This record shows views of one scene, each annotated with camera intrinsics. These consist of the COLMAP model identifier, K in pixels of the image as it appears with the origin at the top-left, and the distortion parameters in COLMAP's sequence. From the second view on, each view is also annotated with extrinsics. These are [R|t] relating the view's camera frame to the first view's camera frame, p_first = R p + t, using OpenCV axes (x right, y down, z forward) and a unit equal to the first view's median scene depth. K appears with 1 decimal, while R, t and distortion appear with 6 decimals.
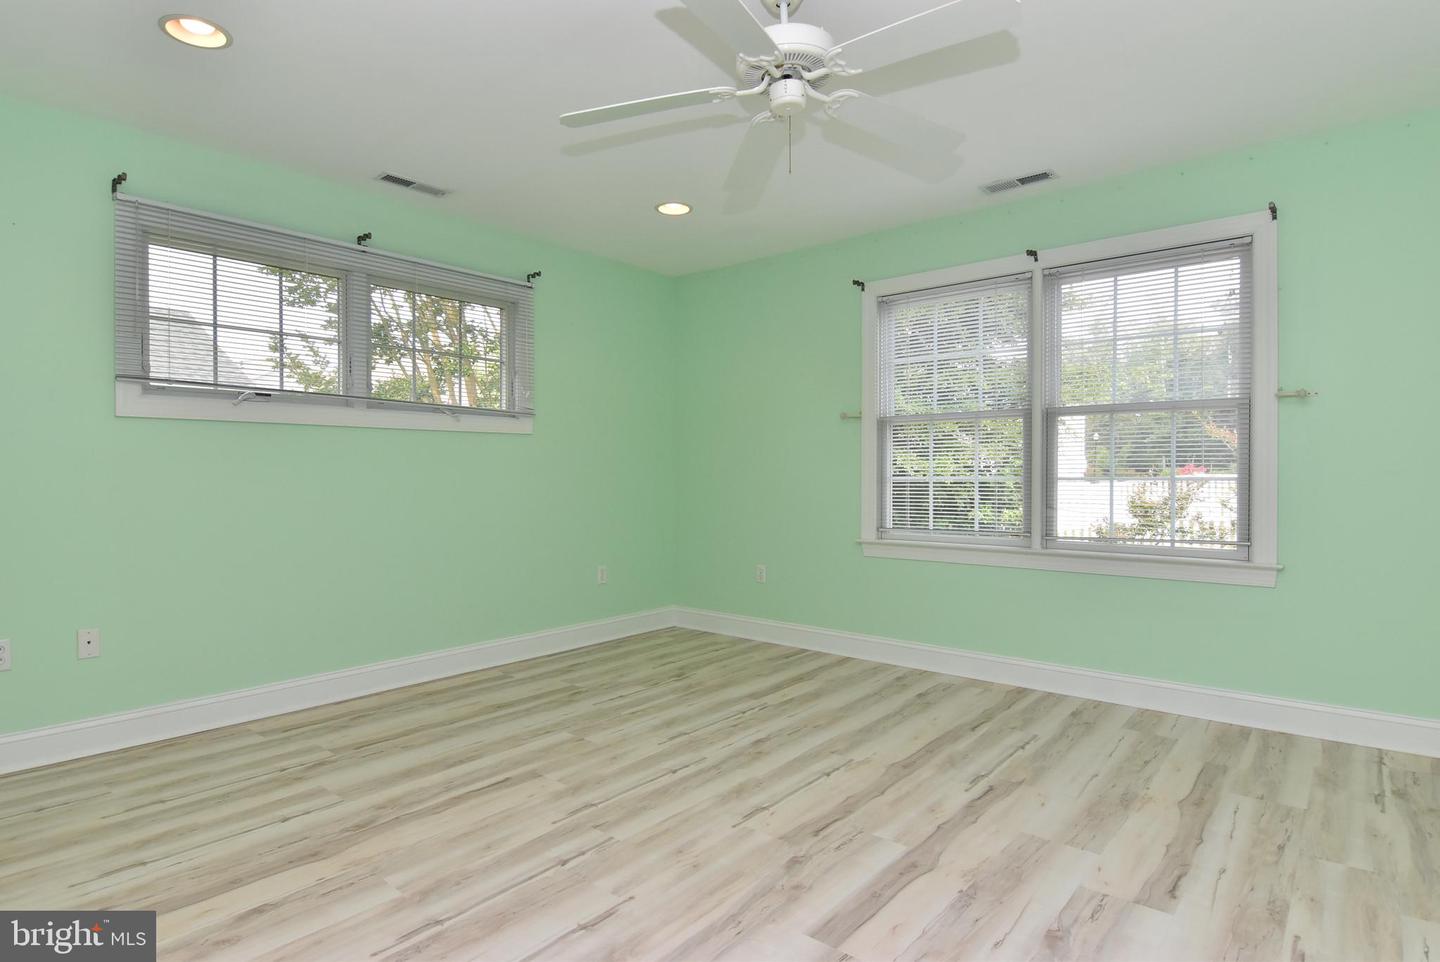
lens RADIAL K [[764.8, 0, 723.7], [0, 764.8, 480.2], [0, 0, 1]] dist [0.004137, -0.020931]
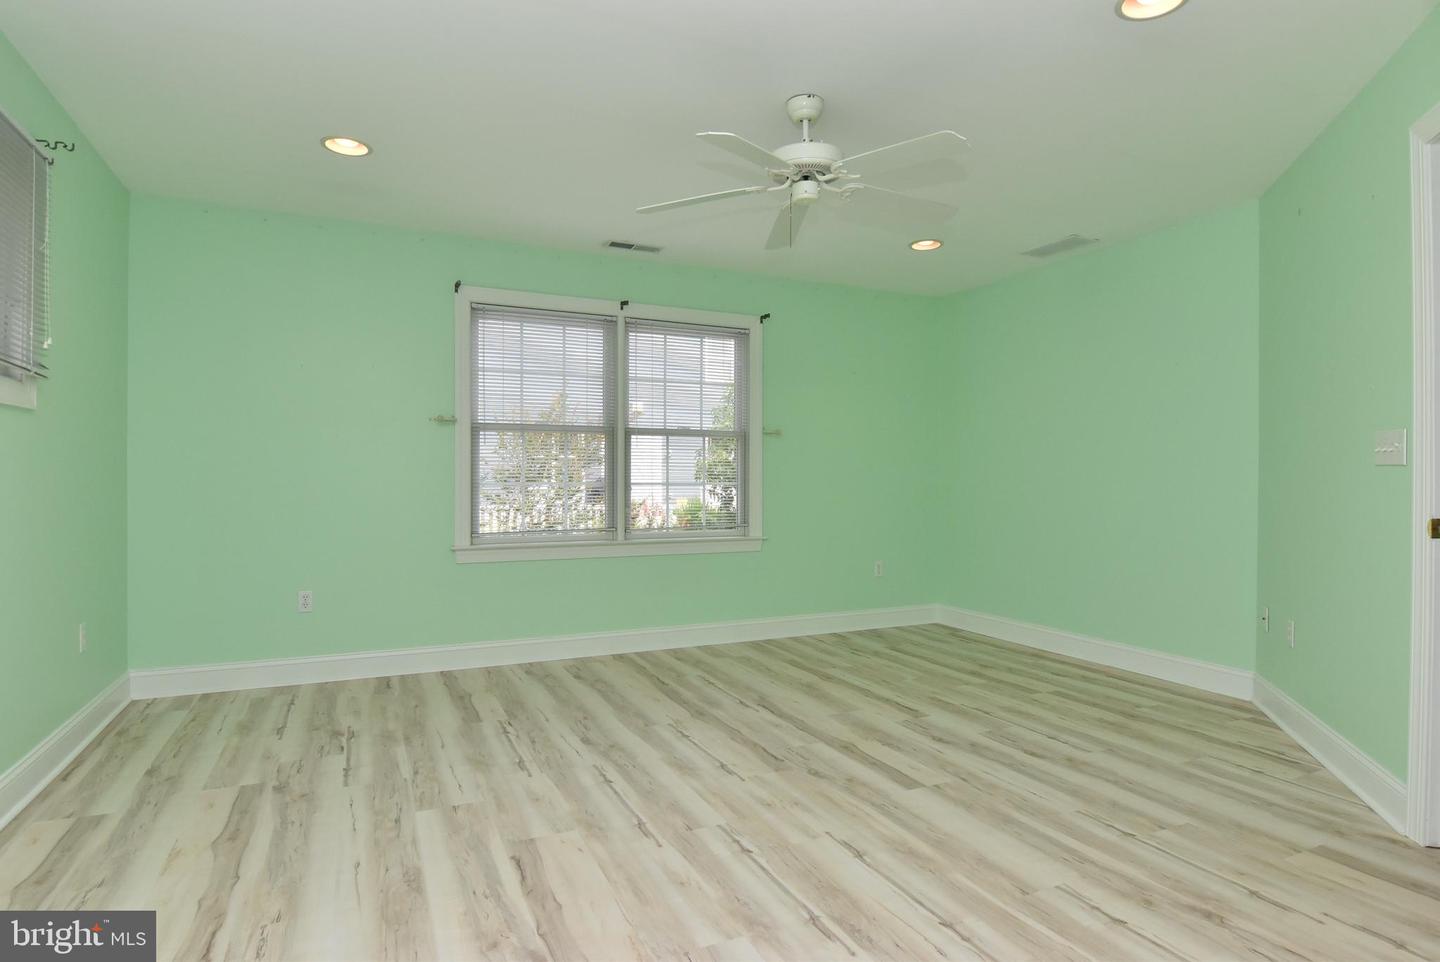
lens RADIAL K [[764.8, 0, 723.7], [0, 764.8, 480.2], [0, 0, 1]] dist [0.004137, -0.020931]
pose [[0.419672, 0.002096, 0.907674, -0.784879], [0.004135, 0.999983, -0.004221, -0.002682], [-0.907667, 0.005525, 0.419656, 0.391037]]
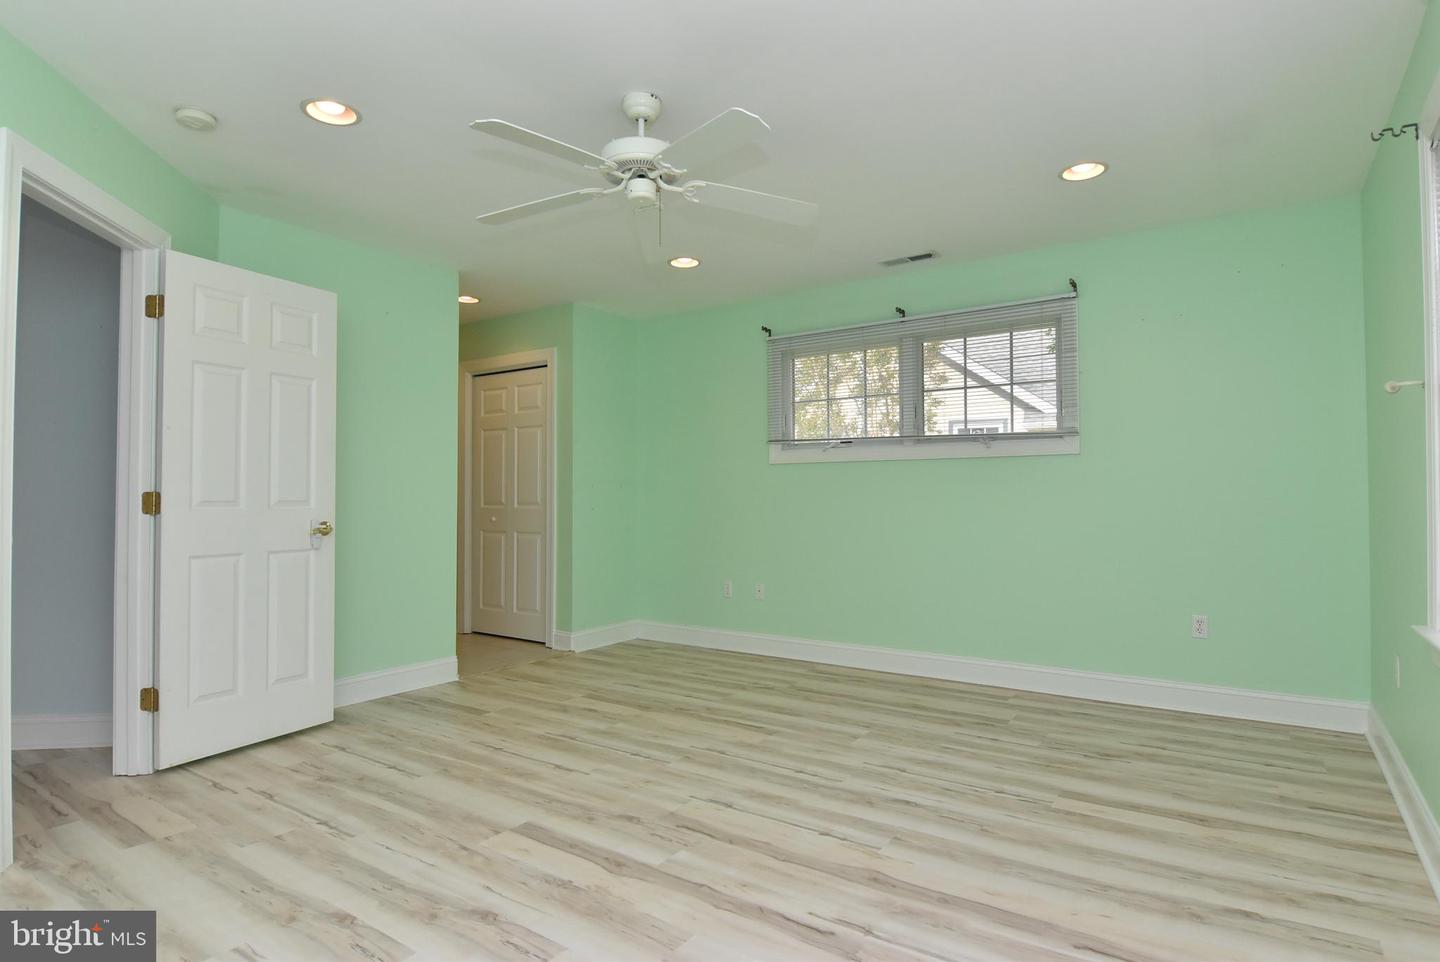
lens RADIAL K [[764.8, 0, 723.7], [0, 764.8, 480.2], [0, 0, 1]] dist [0.004137, -0.020931]
pose [[0.090584, -0.020342, -0.995681, 0.886390], [-0.006517, 0.999758, -0.021018, -0.008604], [0.995867, 0.008392, 0.090430, 0.690317]]
